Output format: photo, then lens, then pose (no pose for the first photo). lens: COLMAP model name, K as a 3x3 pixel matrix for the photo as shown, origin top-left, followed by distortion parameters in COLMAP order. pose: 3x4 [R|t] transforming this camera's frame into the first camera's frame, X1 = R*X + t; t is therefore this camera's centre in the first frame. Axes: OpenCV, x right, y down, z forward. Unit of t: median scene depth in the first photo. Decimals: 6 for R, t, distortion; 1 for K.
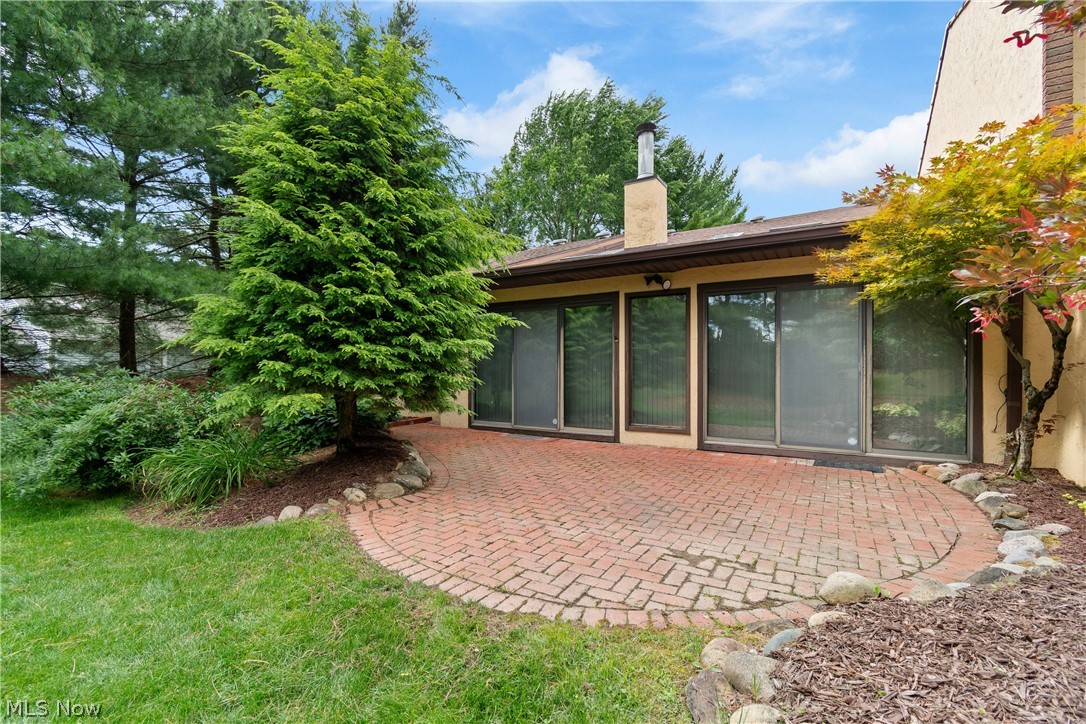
lens RADIAL K [[494.1, 0, 540.1], [0, 494.1, 356.1], [0, 0, 1]] dist [-0.000957, -0.000049]
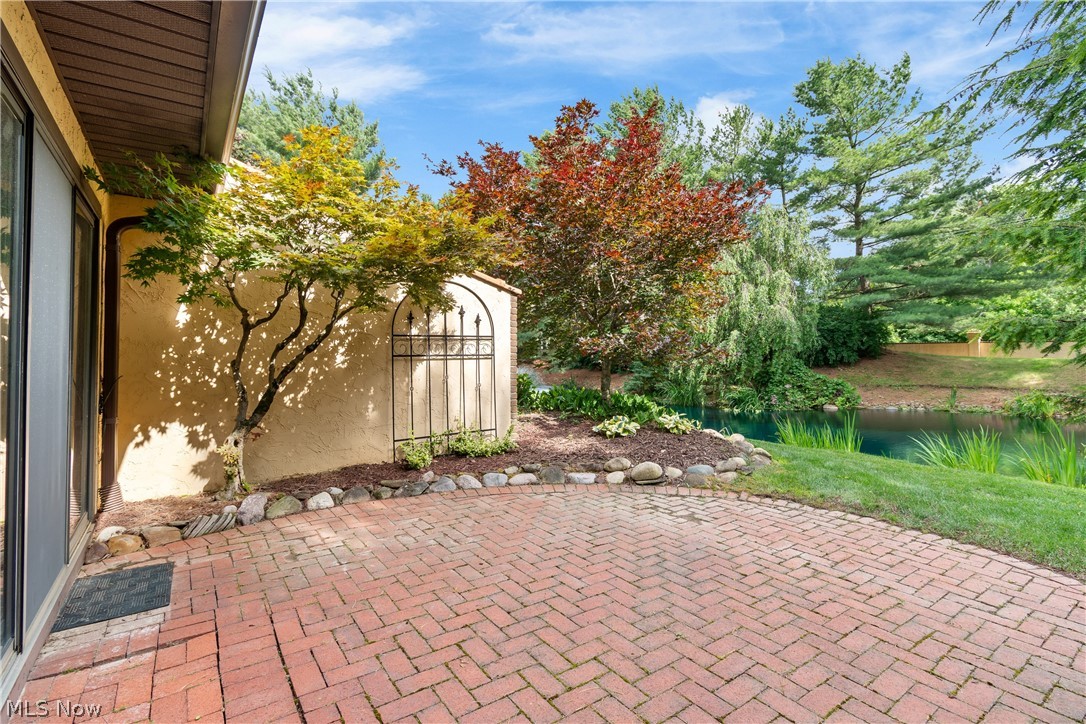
lens RADIAL K [[494.1, 0, 540.1], [0, 494.1, 356.1], [0, 0, 1]] dist [-0.000957, -0.000049]
pose [[-0.918357, 0.004596, 0.395727, 0.125196], [-0.002979, 0.999824, -0.018525, 0.014004], [-0.395742, -0.018192, -0.918181, 1.917301]]
